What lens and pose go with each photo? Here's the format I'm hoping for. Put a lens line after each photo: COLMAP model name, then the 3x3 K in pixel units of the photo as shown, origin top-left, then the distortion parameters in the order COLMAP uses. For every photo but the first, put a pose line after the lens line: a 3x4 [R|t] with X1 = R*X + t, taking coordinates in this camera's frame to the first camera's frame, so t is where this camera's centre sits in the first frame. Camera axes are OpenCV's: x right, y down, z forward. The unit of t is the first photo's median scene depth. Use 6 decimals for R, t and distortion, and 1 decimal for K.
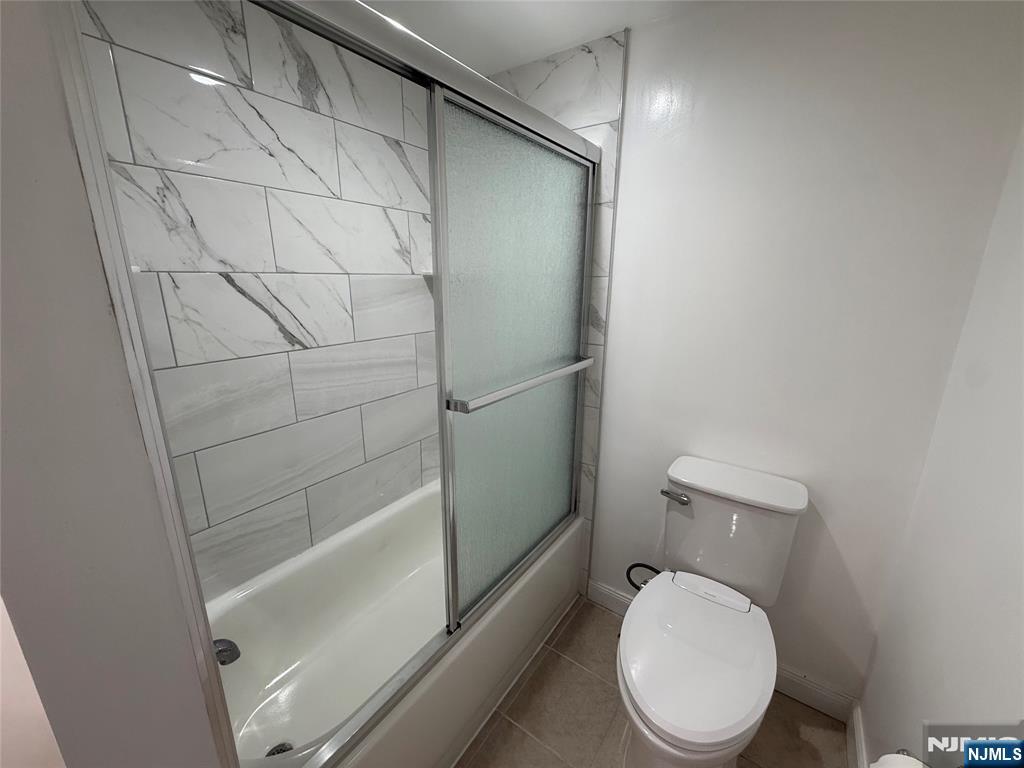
lens RADIAL K [[406.4, 0, 509.0], [0, 406.4, 384.7], [0, 0, 1]] dist [0.002112, -0.000352]
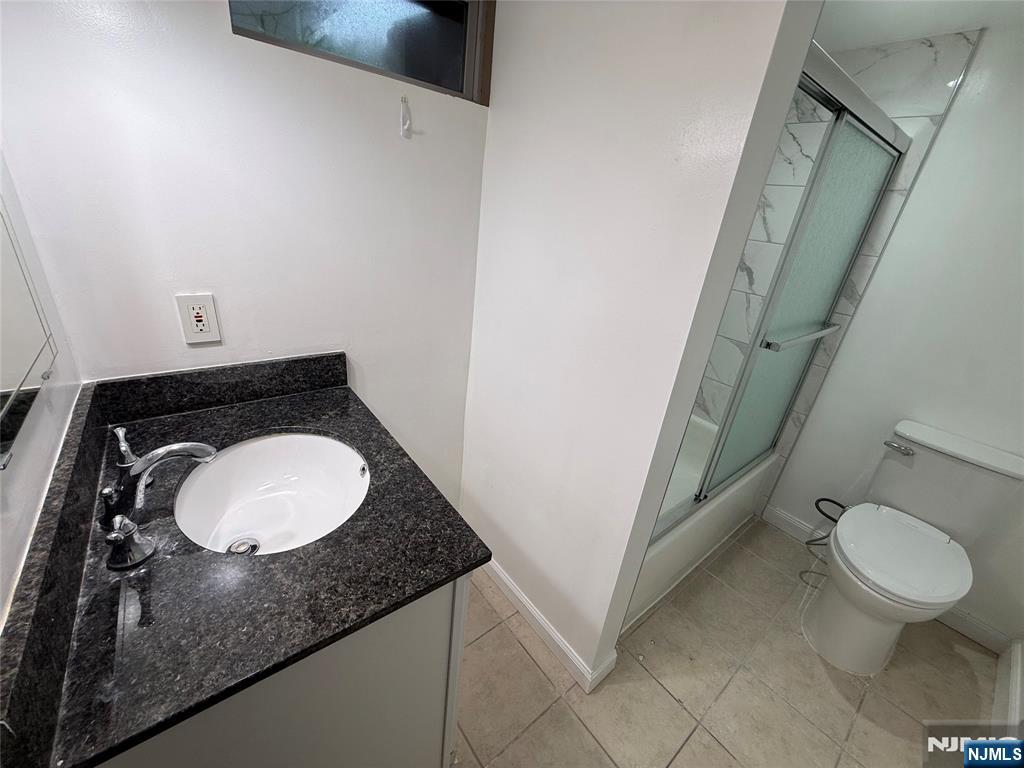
lens RADIAL K [[406.4, 0, 509.0], [0, 406.4, 384.7], [0, 0, 1]] dist [0.002112, -0.000352]
pose [[0.959763, 0.193508, -0.203493, -0.483573], [-0.163241, 0.974111, 0.156395, 0.082288], [0.228489, -0.116884, 0.966505, -0.418537]]
